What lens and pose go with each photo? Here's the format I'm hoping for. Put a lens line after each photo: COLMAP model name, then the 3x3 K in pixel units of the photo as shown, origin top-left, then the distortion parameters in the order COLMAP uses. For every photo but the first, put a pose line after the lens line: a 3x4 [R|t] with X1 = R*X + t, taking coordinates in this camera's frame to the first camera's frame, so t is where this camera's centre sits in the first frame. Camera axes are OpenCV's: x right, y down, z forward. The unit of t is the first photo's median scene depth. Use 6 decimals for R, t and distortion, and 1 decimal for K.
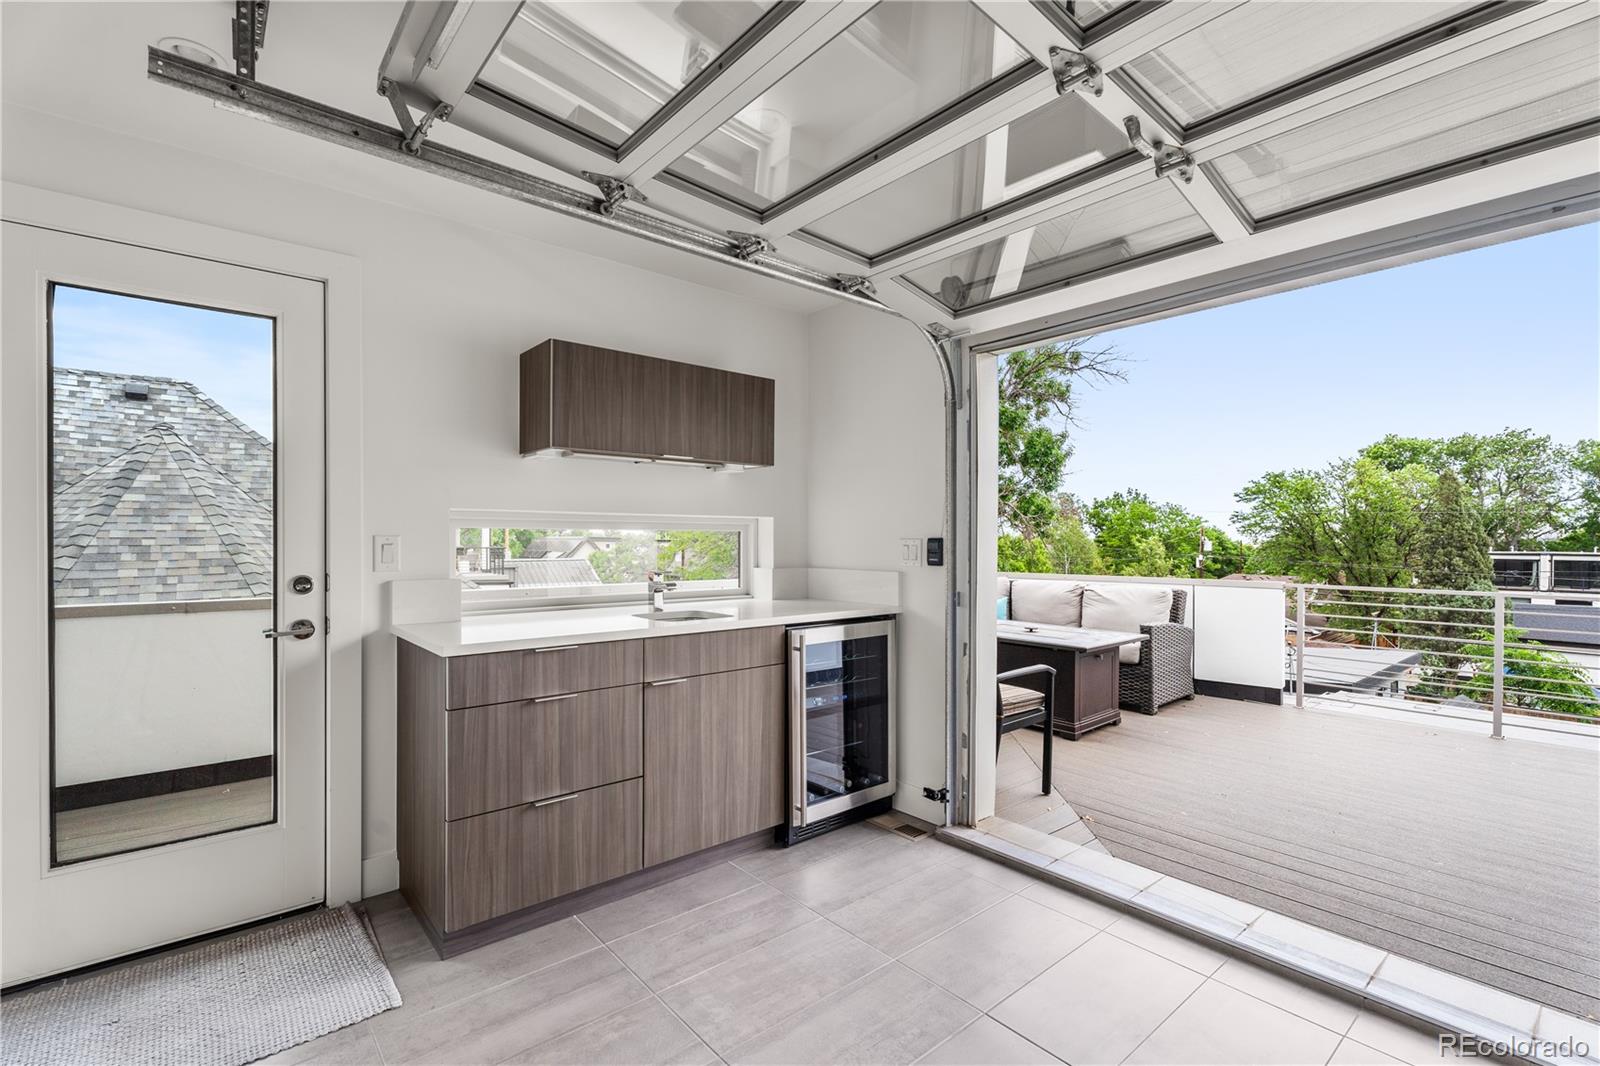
lens RADIAL K [[730.1, 0, 796.7], [0, 730.1, 536.2], [0, 0, 1]] dist [0.017324, -0.001205]
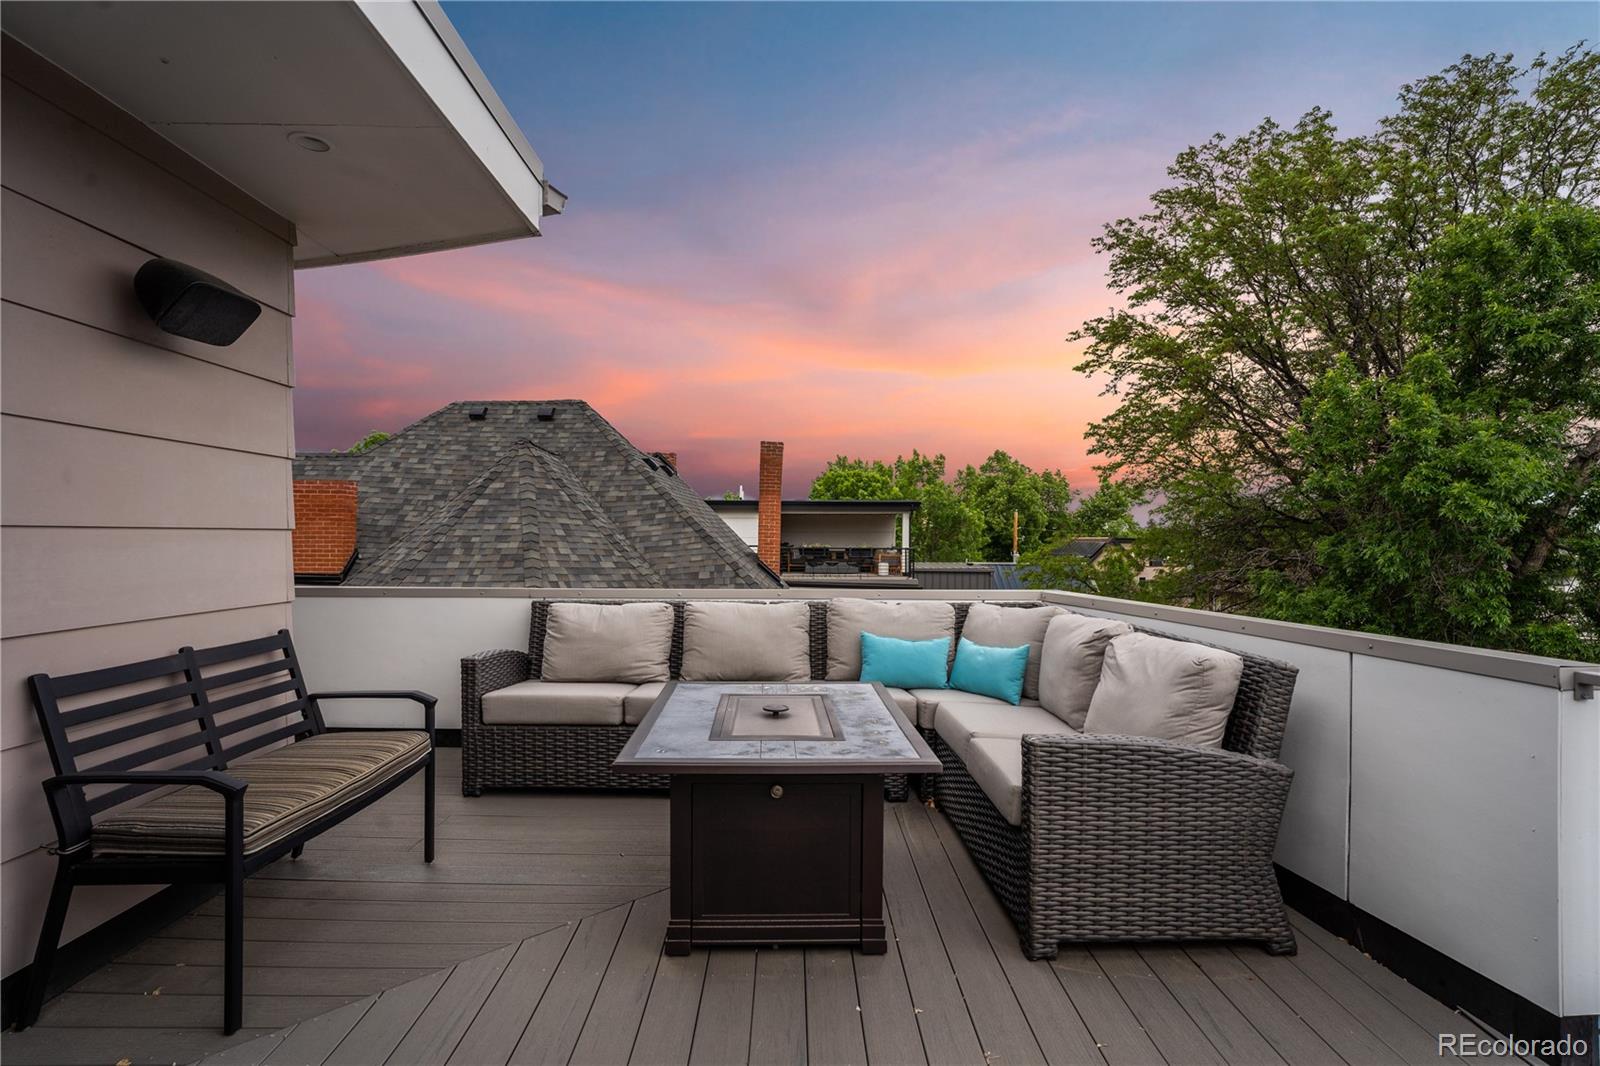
lens RADIAL K [[835.3, 0, 798.9], [0, 835.3, 536.1], [0, 0, 1]] dist [0.003244, 0.000707]
pose [[0.766319, 0.002744, -0.642454, 0.364506], [-0.003810, 0.999993, -0.000274, 0.001152], [0.642449, 0.002658, 0.766324, 0.287726]]
